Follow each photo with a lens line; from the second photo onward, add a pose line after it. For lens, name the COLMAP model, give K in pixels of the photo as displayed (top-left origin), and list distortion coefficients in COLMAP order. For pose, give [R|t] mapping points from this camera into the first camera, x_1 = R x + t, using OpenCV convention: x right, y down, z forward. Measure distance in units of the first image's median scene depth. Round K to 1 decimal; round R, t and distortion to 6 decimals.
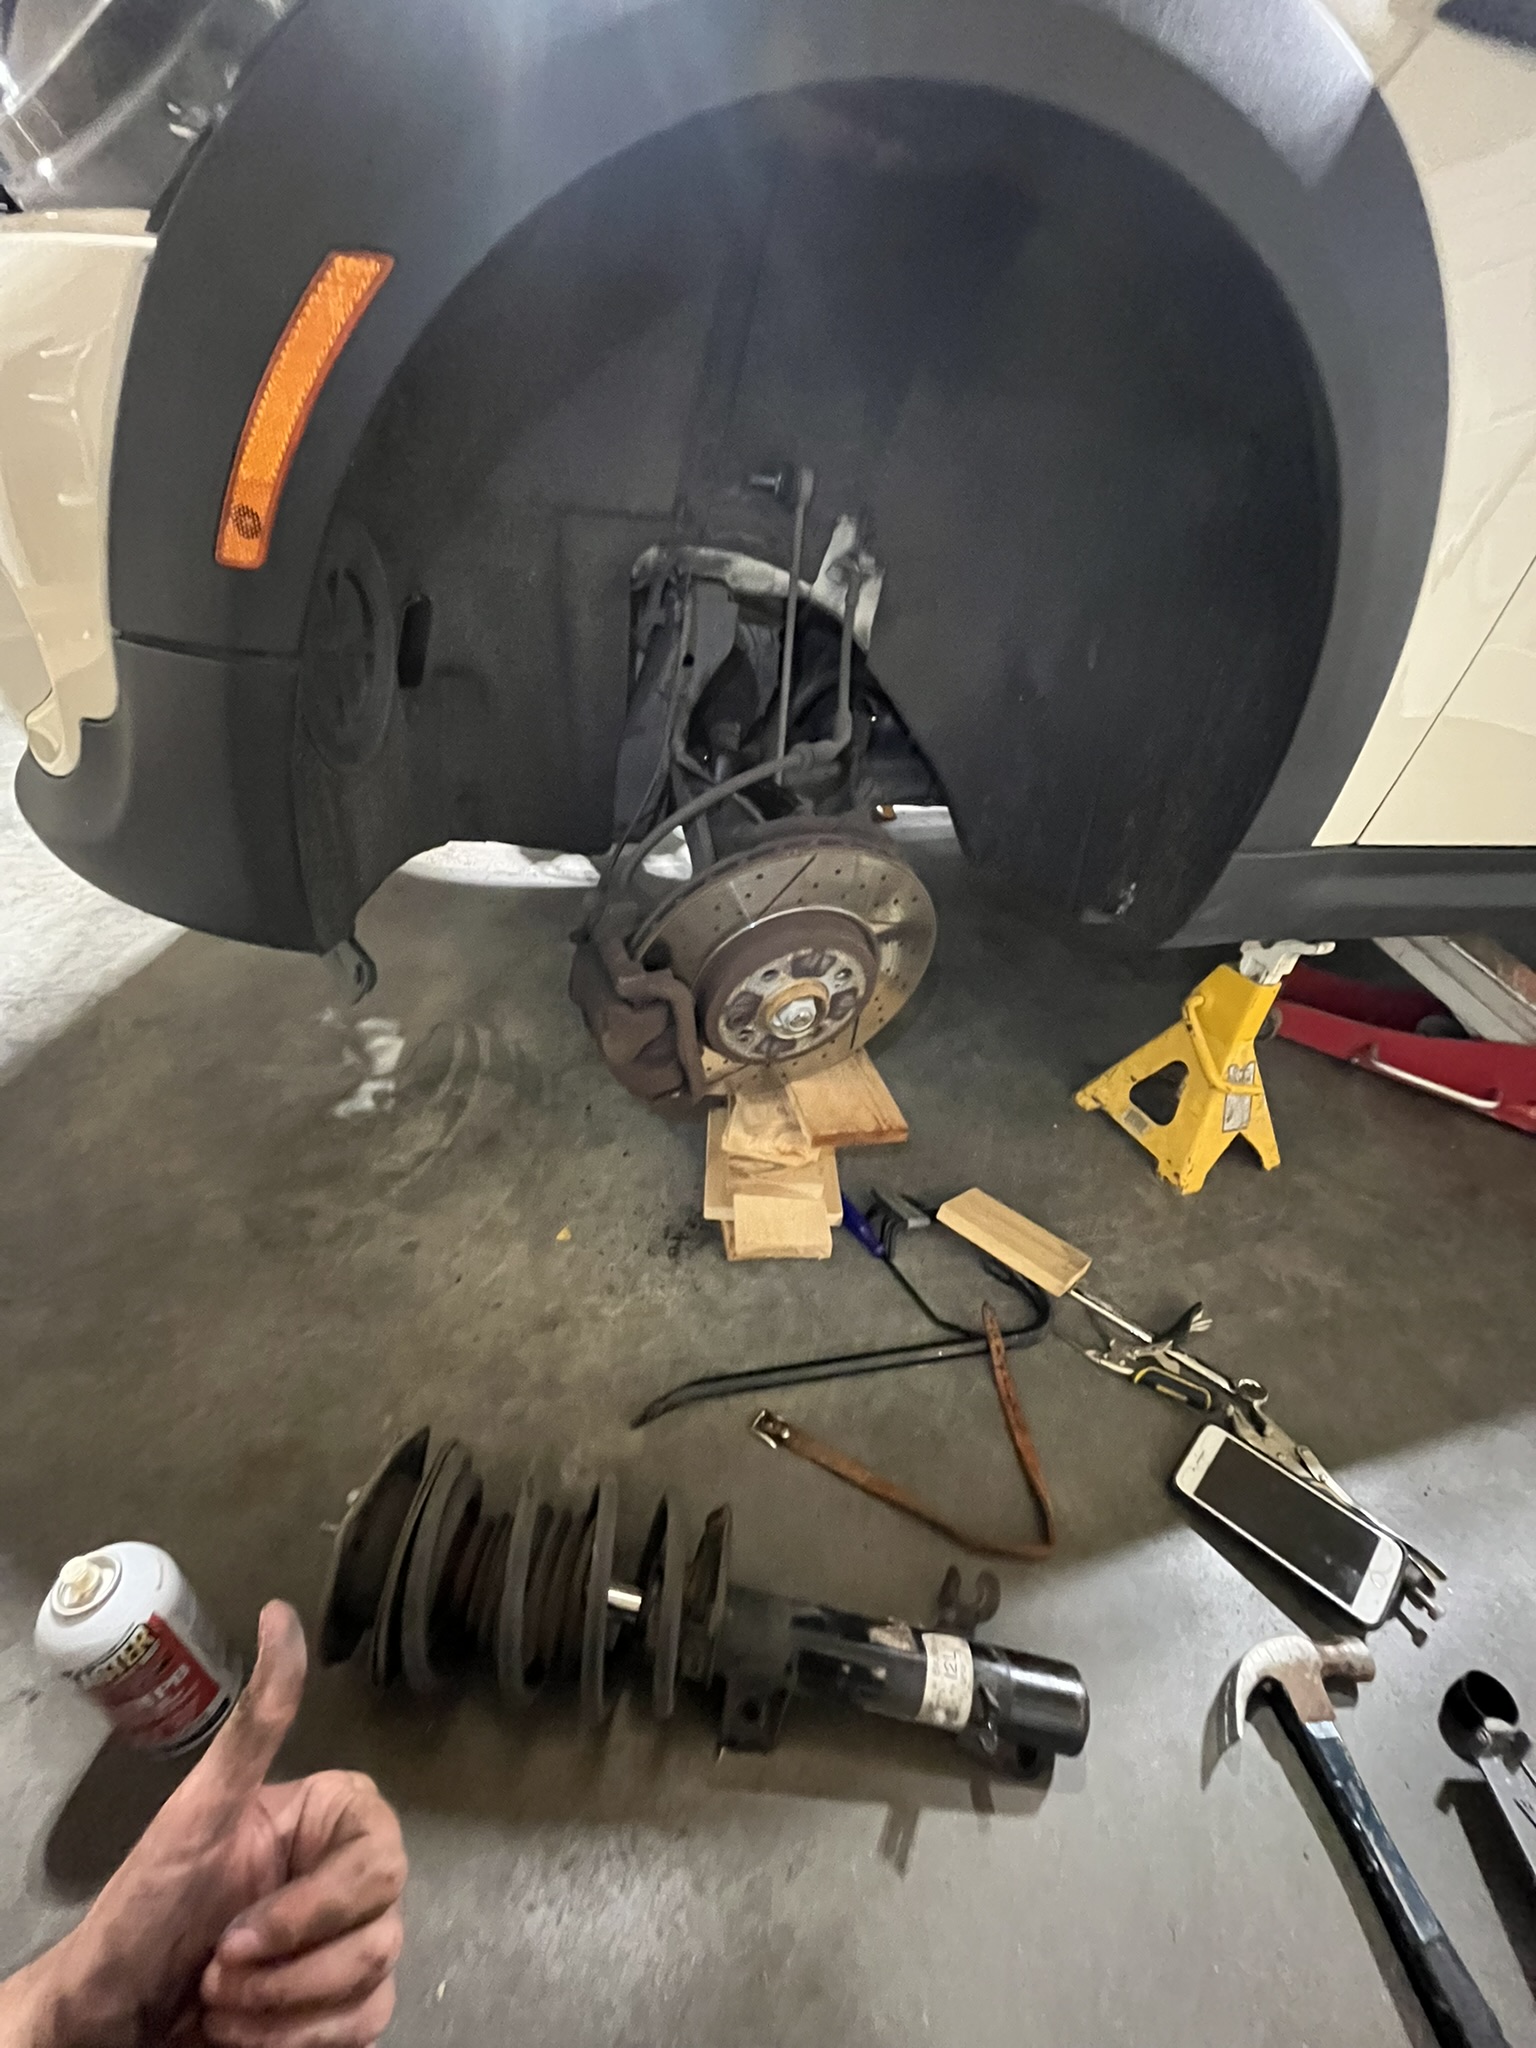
lens RADIAL K [[823.4, 0, 767.4], [0, 823.4, 1023.1], [0, 0, 1]] dist [-0.001092, -0.000373]
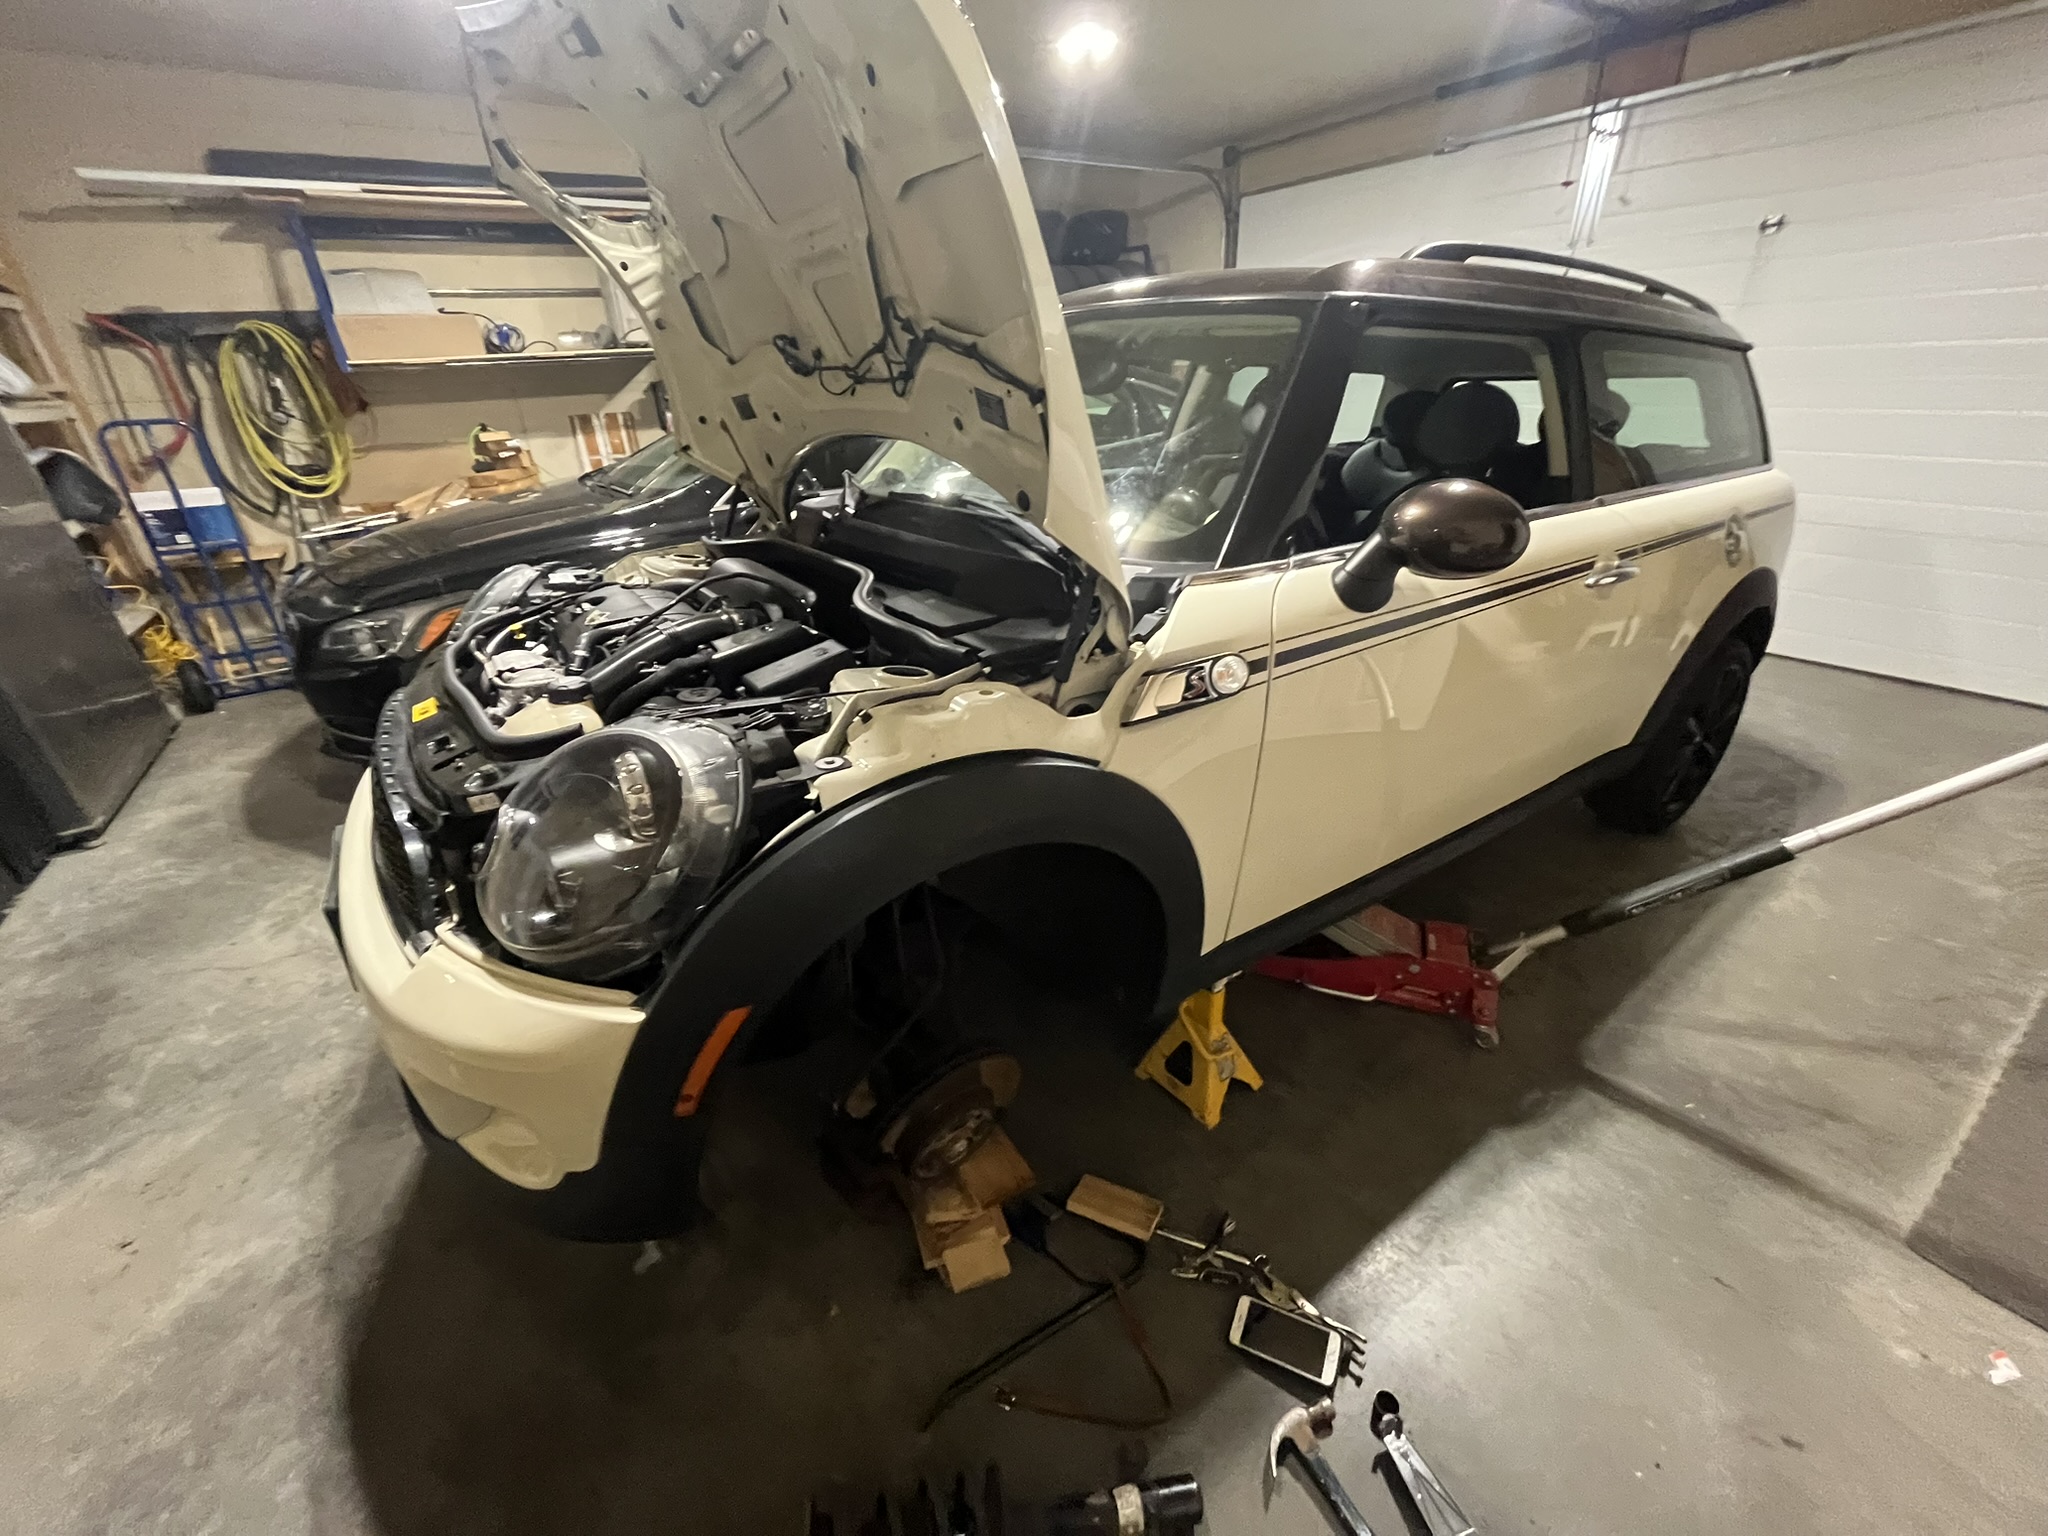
lens RADIAL K [[823.4, 0, 1026.0], [0, 823.4, 768.8], [0, 0, 1]] dist [-0.001092, -0.000373]
pose [[0.947778, -0.232415, 0.218403, -0.019687], [0.259148, 0.960372, -0.102607, -0.517058], [-0.185901, 0.153847, 0.970449, -0.770874]]
